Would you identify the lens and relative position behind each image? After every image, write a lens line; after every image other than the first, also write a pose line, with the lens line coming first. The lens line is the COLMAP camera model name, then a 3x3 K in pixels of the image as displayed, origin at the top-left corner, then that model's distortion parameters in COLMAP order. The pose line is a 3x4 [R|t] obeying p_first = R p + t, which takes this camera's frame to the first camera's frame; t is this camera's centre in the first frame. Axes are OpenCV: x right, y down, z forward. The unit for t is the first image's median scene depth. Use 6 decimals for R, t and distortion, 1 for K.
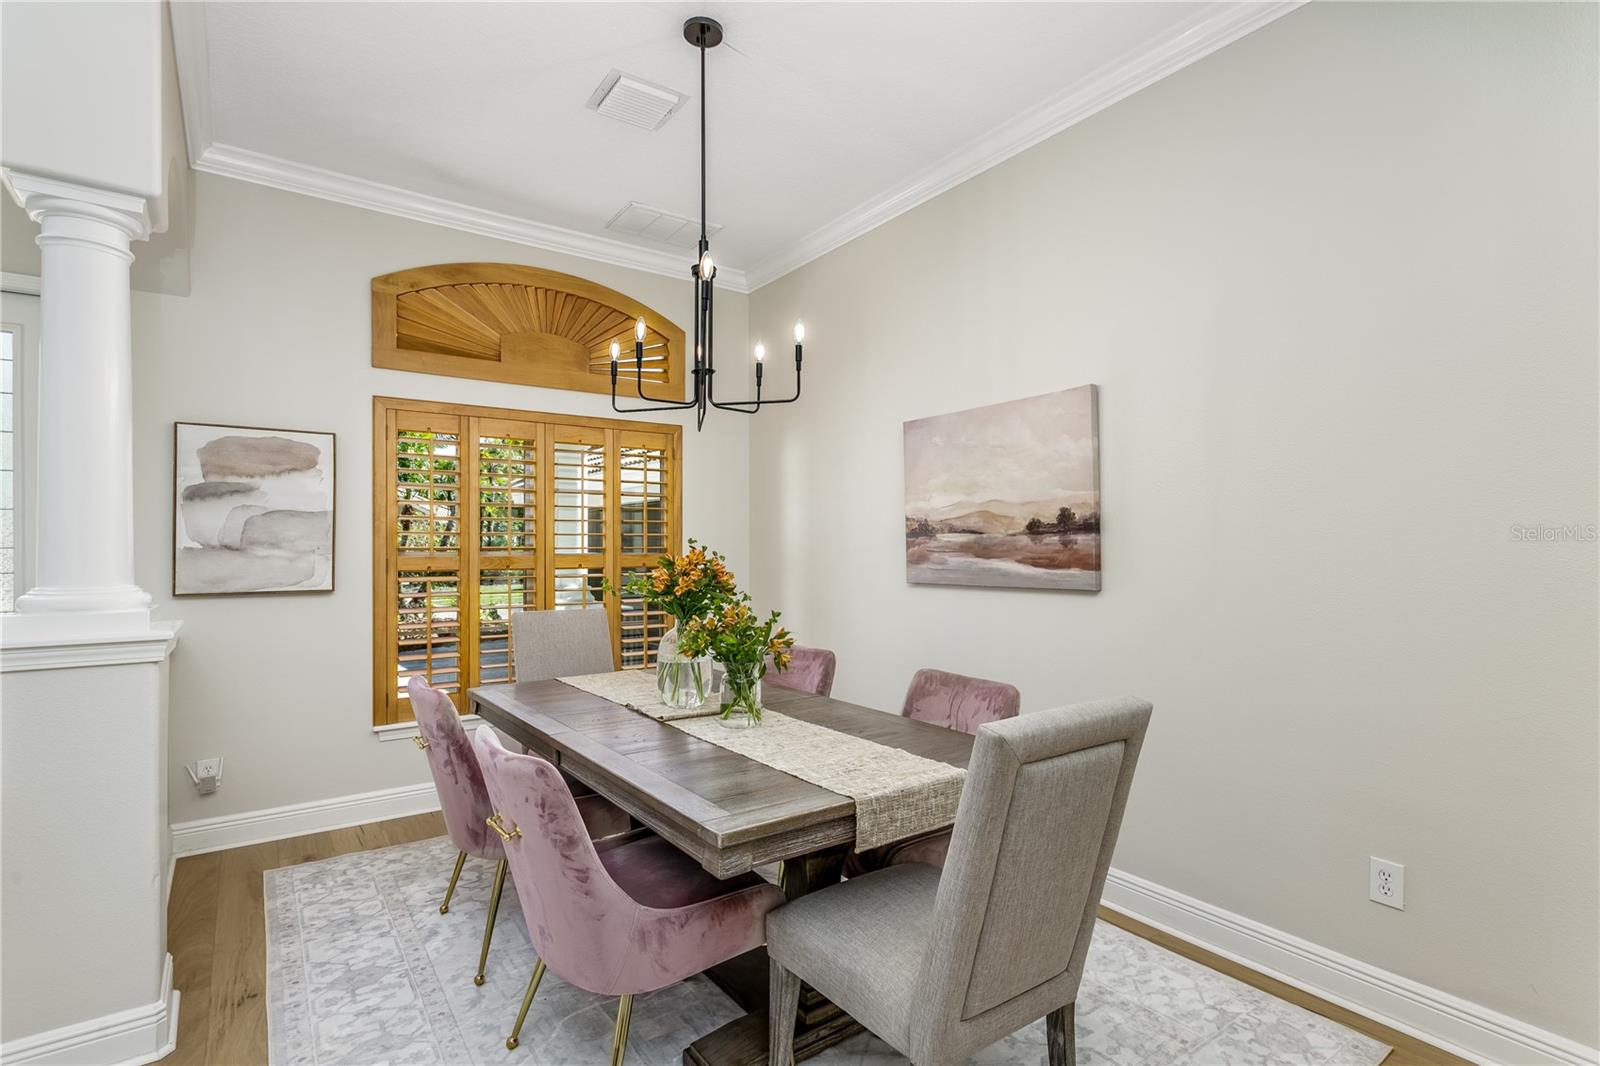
lens RADIAL K [[768.8, 0, 796.8], [0, 768.8, 533.4], [0, 0, 1]] dist [-0.000222, 0.000682]
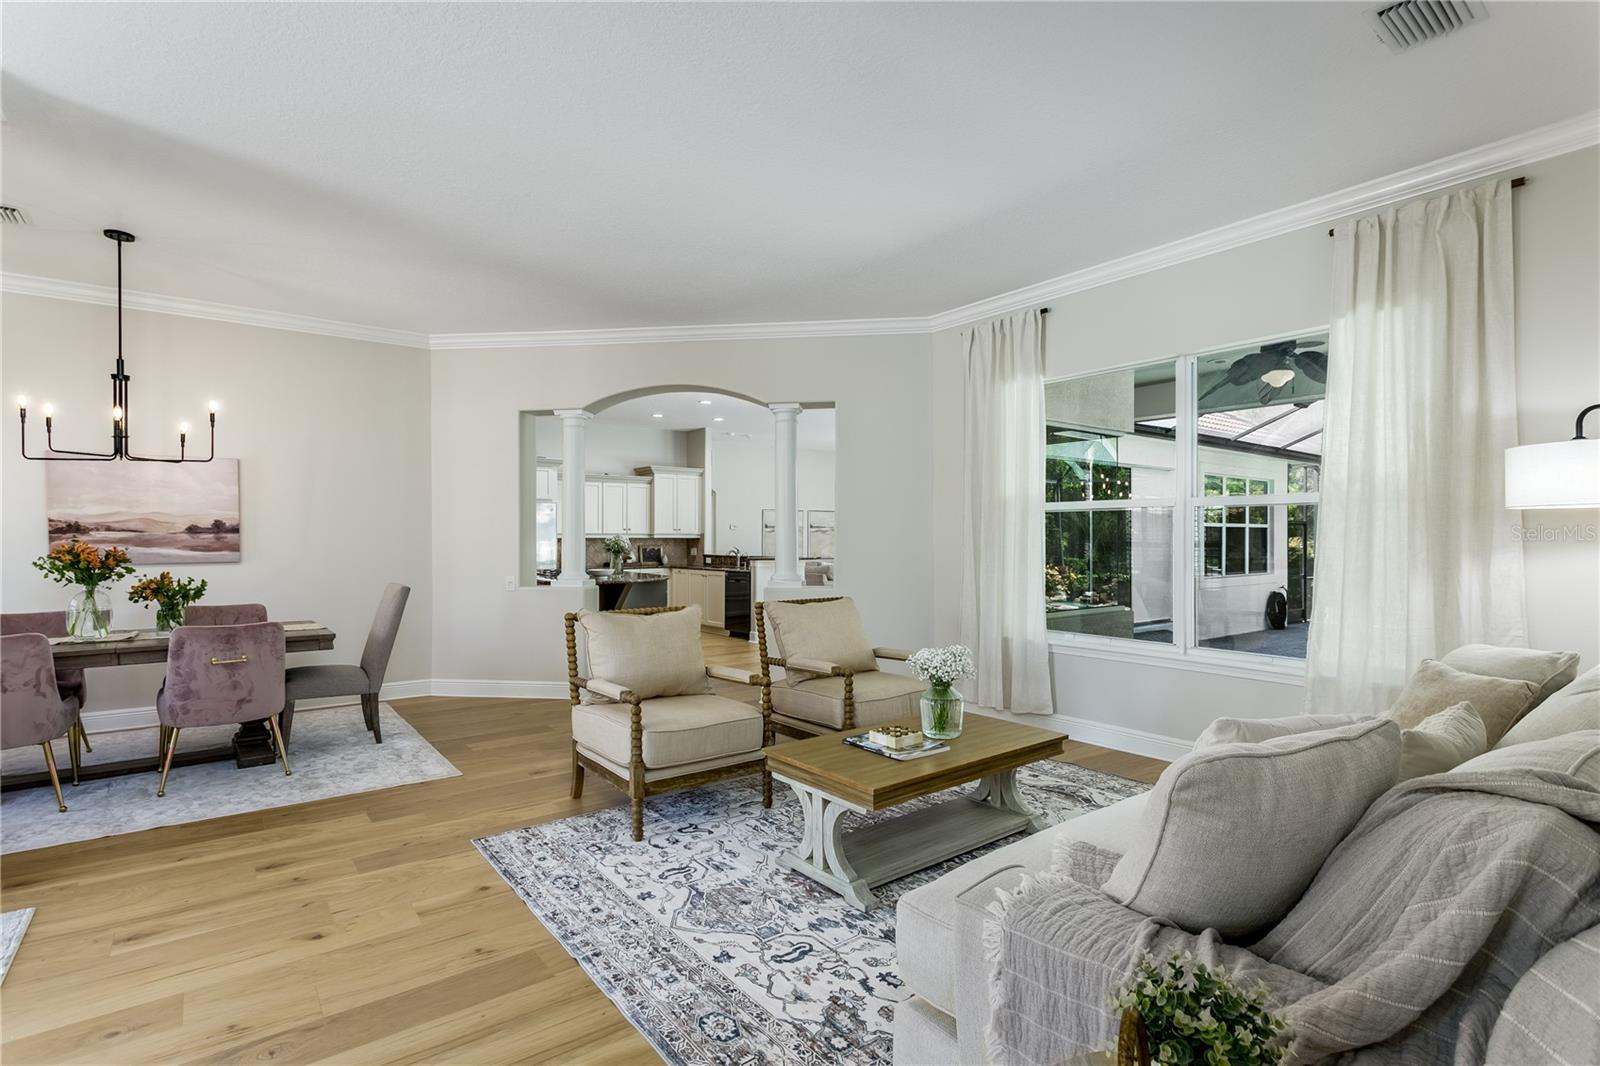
lens RADIAL K [[768.8, 0, 790.5], [0, 768.8, 541.5], [0, 0, 1]] dist [-0.000222, 0.000682]
pose [[-0.020077, -0.000040, 0.999798, -1.377287], [-0.014033, 0.999902, -0.000242, 0.001212], [-0.999700, -0.014035, -0.020076, -0.337749]]
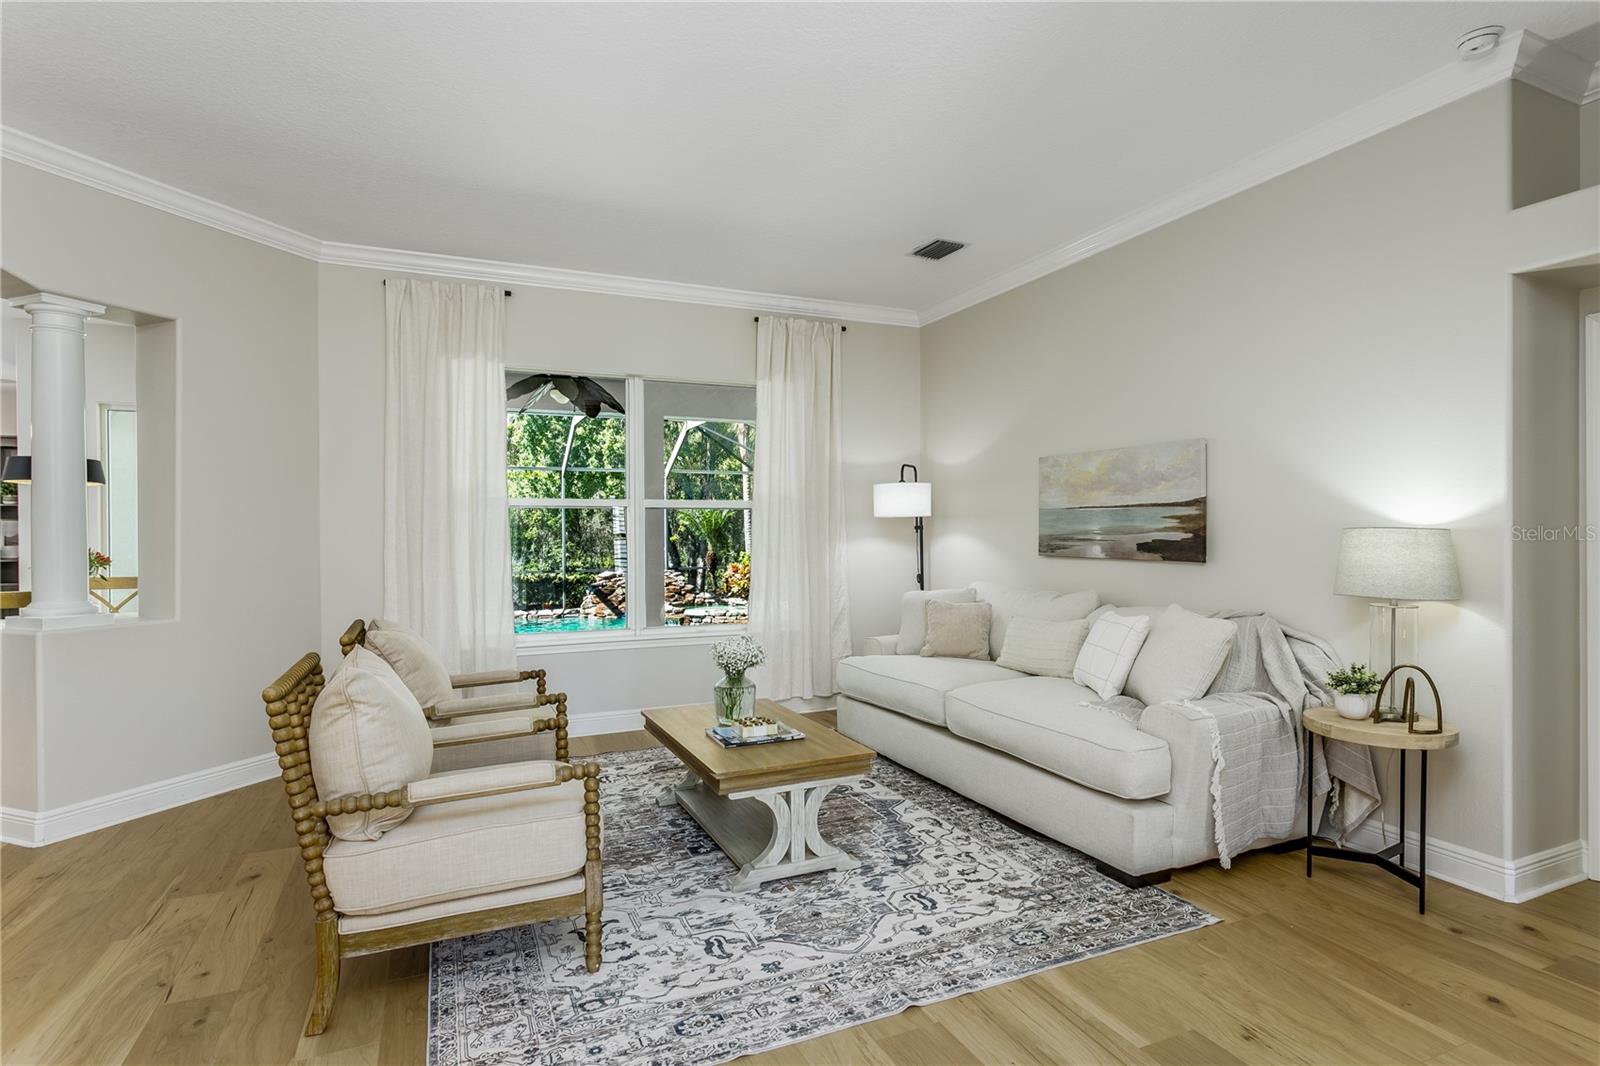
lens RADIAL K [[844.4, 0, 793.6], [0, 844.4, 536.7], [0, 0, 1]] dist [-0.004611, -0.000553]
pose [[-0.978088, 0.009652, 0.207966, -0.743749], [0.007445, 0.999907, -0.011392, 0.009754], [-0.208057, -0.009594, -0.978070, 0.505778]]
